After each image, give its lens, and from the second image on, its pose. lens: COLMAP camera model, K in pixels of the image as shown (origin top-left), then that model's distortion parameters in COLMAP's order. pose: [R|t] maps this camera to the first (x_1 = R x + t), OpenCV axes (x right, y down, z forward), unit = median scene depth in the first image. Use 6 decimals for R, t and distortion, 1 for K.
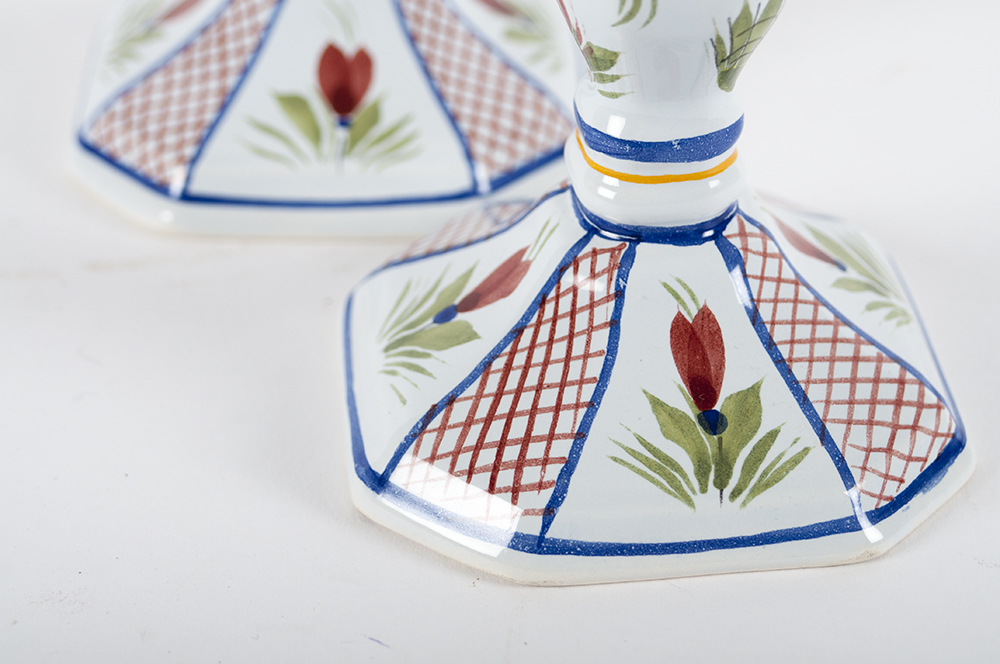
lens RADIAL K [[2644.5, 0, 500.0], [0, 2644.5, 332.0], [0, 0, 1]] dist [0.030404, -1.178650]
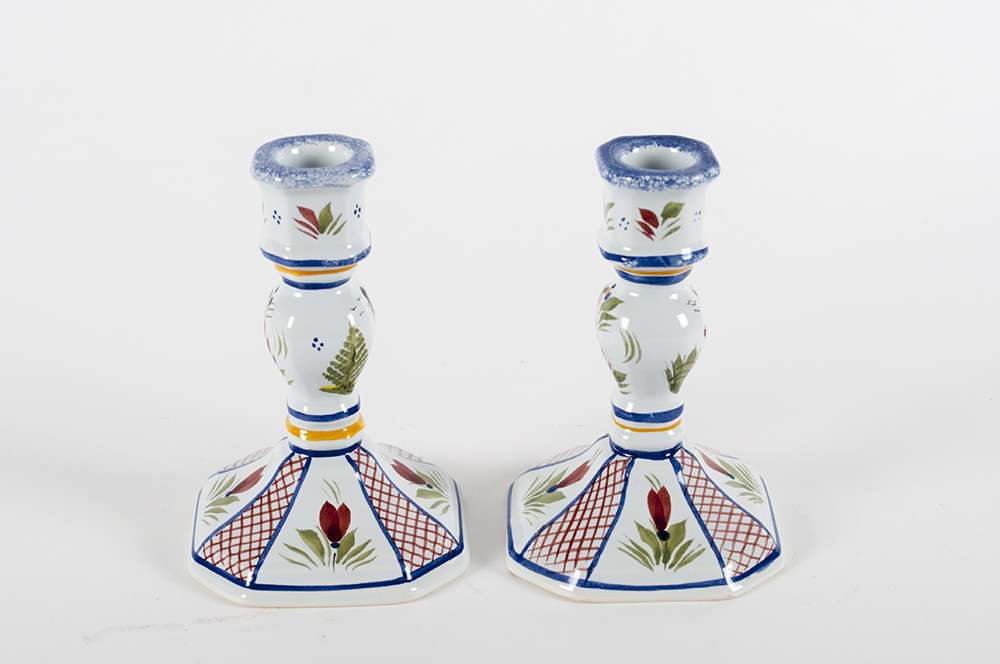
lens RADIAL K [[2275.8, 0, 500.0], [0, 2275.8, 332.0], [0, 0, 1]] dist [-0.216371, -0.046316]
pose [[0.995800, 0.034599, -0.084768, 0.098858], [-0.046686, 0.988324, -0.145040, 0.150541], [0.078760, 0.148388, 0.985788, -0.976405]]
